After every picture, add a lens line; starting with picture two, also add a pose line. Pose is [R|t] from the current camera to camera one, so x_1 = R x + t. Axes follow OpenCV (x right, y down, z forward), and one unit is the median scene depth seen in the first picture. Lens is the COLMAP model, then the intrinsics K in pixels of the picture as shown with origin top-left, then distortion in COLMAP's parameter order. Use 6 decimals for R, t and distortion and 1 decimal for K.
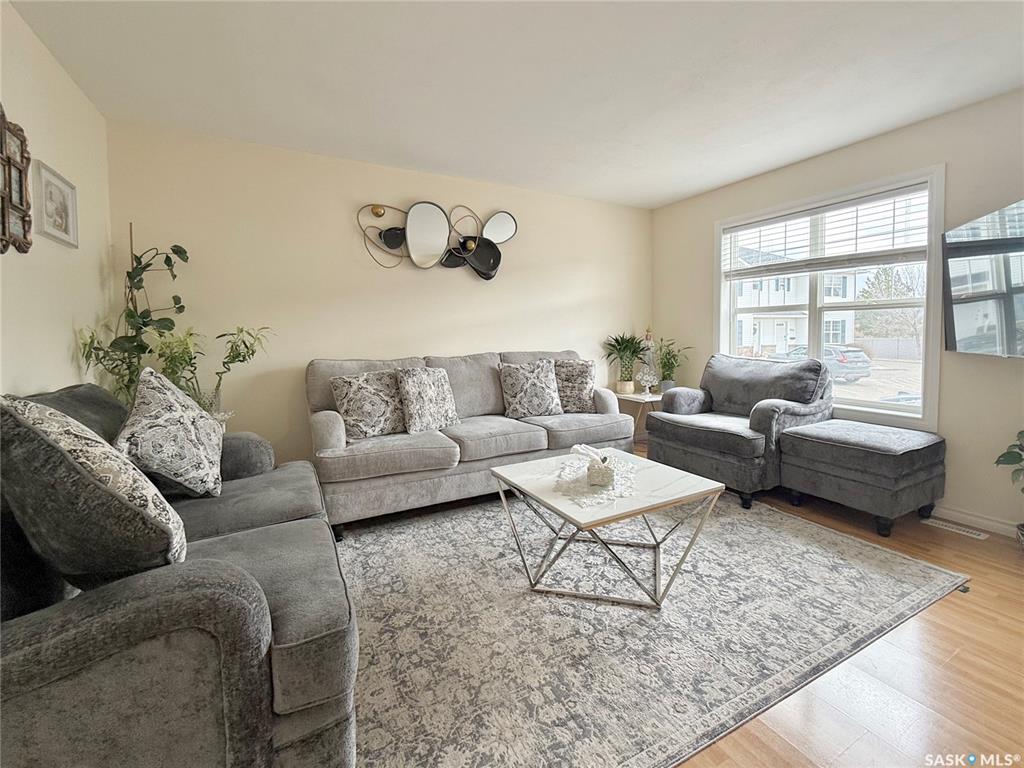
lens RADIAL K [[459.2, 0, 513.8], [0, 459.2, 357.6], [0, 0, 1]] dist [0.001093, 0.000236]
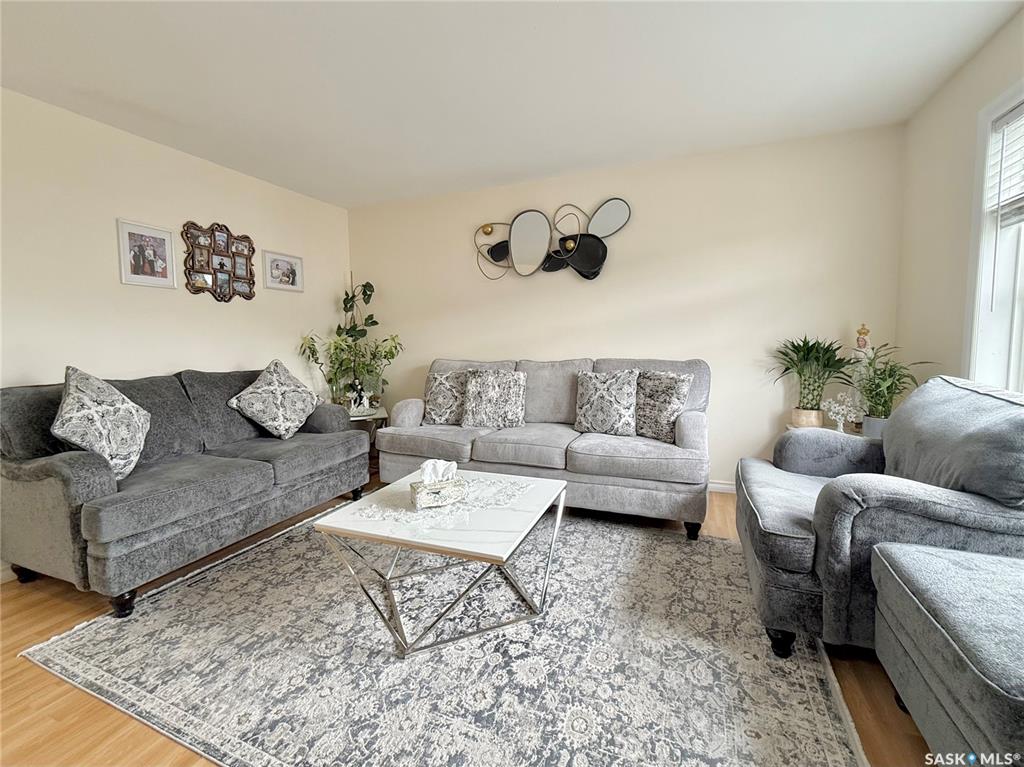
lens RADIAL K [[434.4, 0, 506.2], [0, 434.4, 375.8], [0, 0, 1]] dist [0.001664, -0.000549]
pose [[0.629989, 0.066702, -0.773734, 0.653820], [-0.032789, 0.997701, 0.059312, -0.028161], [0.775911, -0.011996, 0.630728, 0.396266]]
